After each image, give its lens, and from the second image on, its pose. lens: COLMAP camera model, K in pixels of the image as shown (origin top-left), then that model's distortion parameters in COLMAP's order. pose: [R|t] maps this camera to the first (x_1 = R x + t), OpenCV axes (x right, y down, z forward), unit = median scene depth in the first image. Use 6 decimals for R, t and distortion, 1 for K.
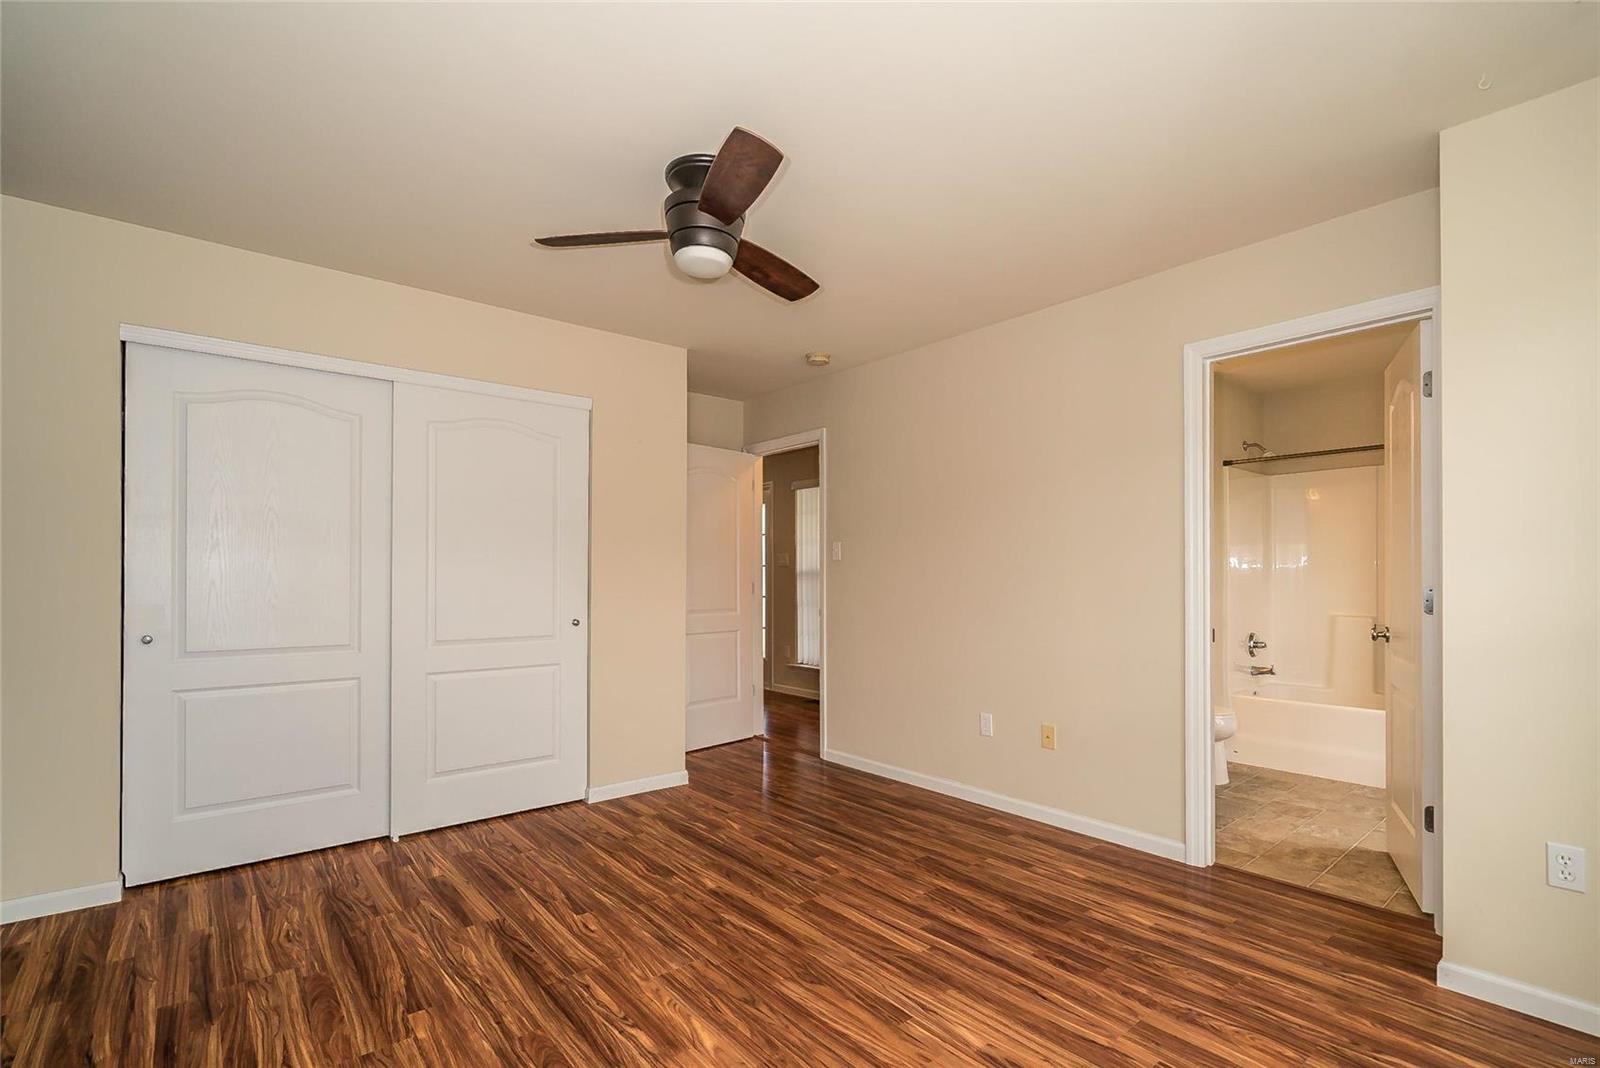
lens RADIAL K [[731.0, 0, 786.7], [0, 731.0, 574.3], [0, 0, 1]] dist [-0.001476, -0.000904]
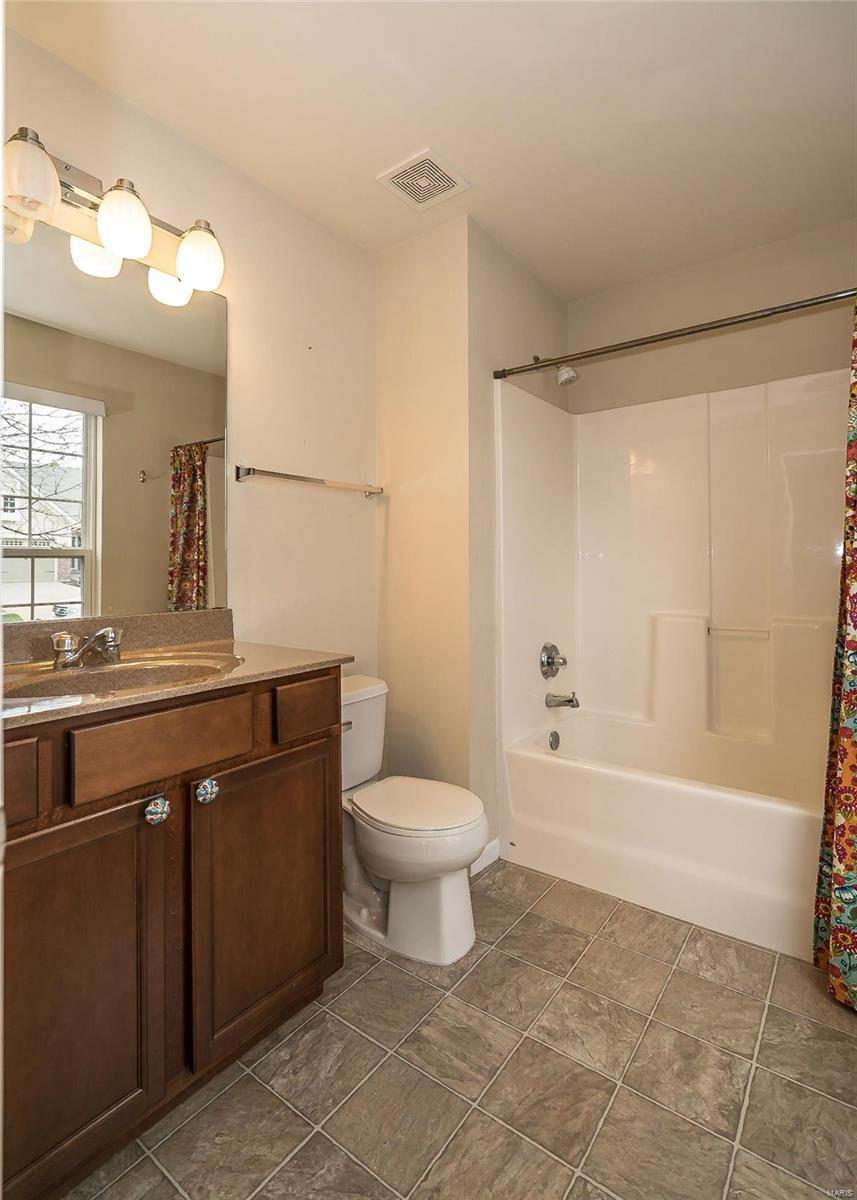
lens RADIAL K [[590.4, 0, 414.0], [0, 590.4, 570.3], [0, 0, 1]] dist [0.002778, 0.000491]
pose [[0.974865, -0.007785, 0.222660, 0.419321], [0.008591, 0.999960, -0.002655, 0.014564], [-0.222630, 0.004501, 0.974893, 0.528643]]
